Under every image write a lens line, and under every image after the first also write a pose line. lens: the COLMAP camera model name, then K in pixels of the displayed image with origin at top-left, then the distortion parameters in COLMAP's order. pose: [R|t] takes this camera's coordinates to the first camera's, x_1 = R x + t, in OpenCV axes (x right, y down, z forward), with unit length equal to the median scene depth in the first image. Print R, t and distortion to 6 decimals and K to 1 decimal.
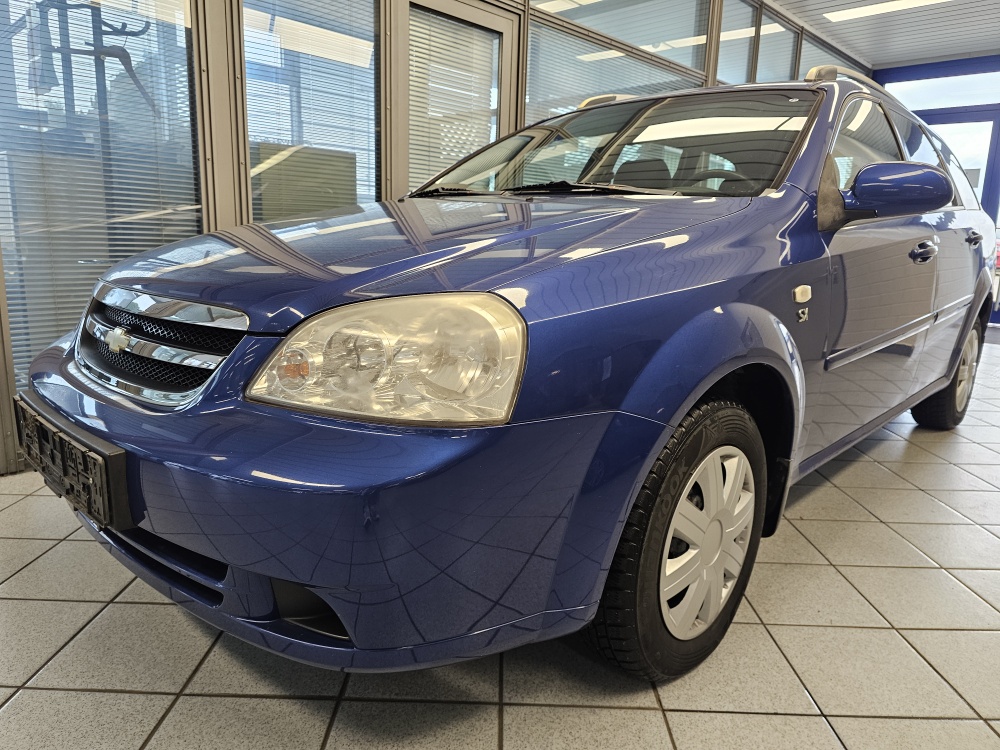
lens RADIAL K [[668.8, 0, 496.0], [0, 668.8, 382.1], [0, 0, 1]] dist [0.047849, -0.051856]
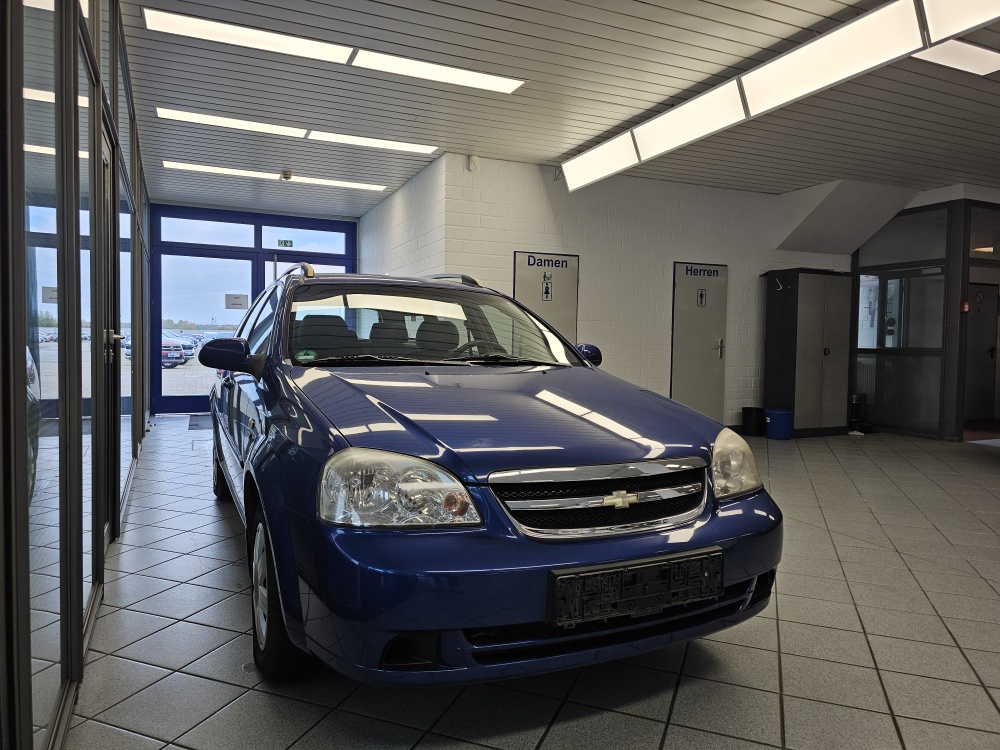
lens RADIAL K [[665.5, 0, 500.0], [0, 665.5, 375.0], [0, 0, 1]] dist [0.097393, -0.119424]
pose [[0.354377, -0.074743, 0.932111, -1.910672], [0.204368, 0.978894, 0.000796, -0.366815], [-0.912497, 0.190212, 0.362173, 0.635051]]
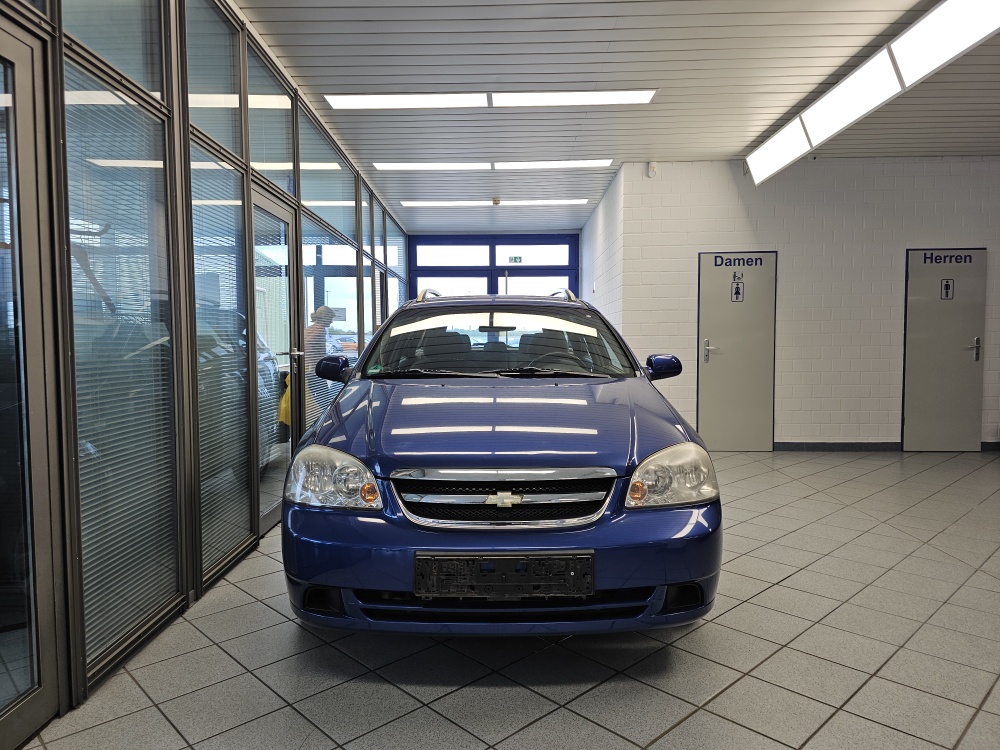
lens RADIAL K [[668.8, 0, 496.0], [0, 668.8, 382.1], [0, 0, 1]] dist [0.047849, -0.051856]
pose [[0.718022, -0.080207, 0.691383, -1.629742], [0.184503, 0.979736, -0.077953, -0.213045], [-0.671120, 0.183535, 0.718271, -0.219685]]
